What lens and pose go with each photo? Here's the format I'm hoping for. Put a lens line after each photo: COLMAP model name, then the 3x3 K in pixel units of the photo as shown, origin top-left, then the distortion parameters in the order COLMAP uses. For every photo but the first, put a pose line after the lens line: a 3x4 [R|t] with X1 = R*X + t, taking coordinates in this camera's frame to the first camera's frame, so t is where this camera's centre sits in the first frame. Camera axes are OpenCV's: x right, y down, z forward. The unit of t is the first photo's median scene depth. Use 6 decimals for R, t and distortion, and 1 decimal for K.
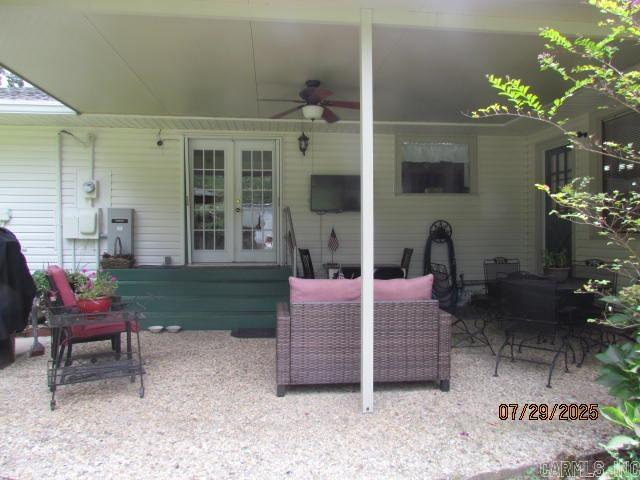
lens RADIAL K [[454.7, 0, 319.9], [0, 454.7, 239.3], [0, 0, 1]] dist [-0.031300, -0.005424]
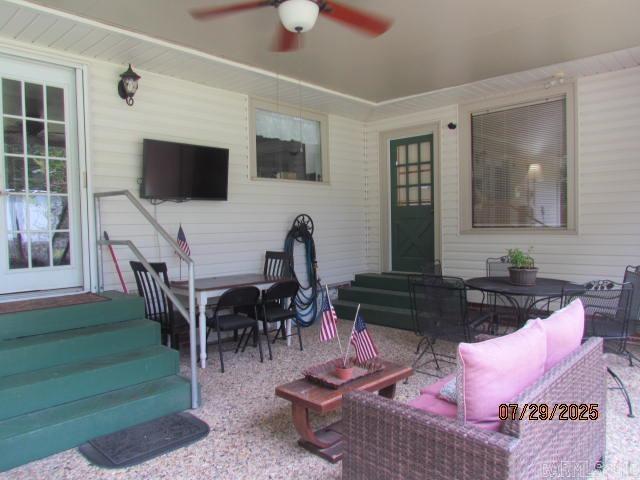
lens RADIAL K [[454.7, 0, 320.6], [0, 454.7, 239.2], [0, 0, 1]] dist [-0.031300, -0.005424]
pose [[0.765212, -0.031180, 0.643023, -0.220226], [0.016172, 0.999442, 0.029217, -0.021074], [-0.643575, -0.011958, 0.765289, 0.372304]]
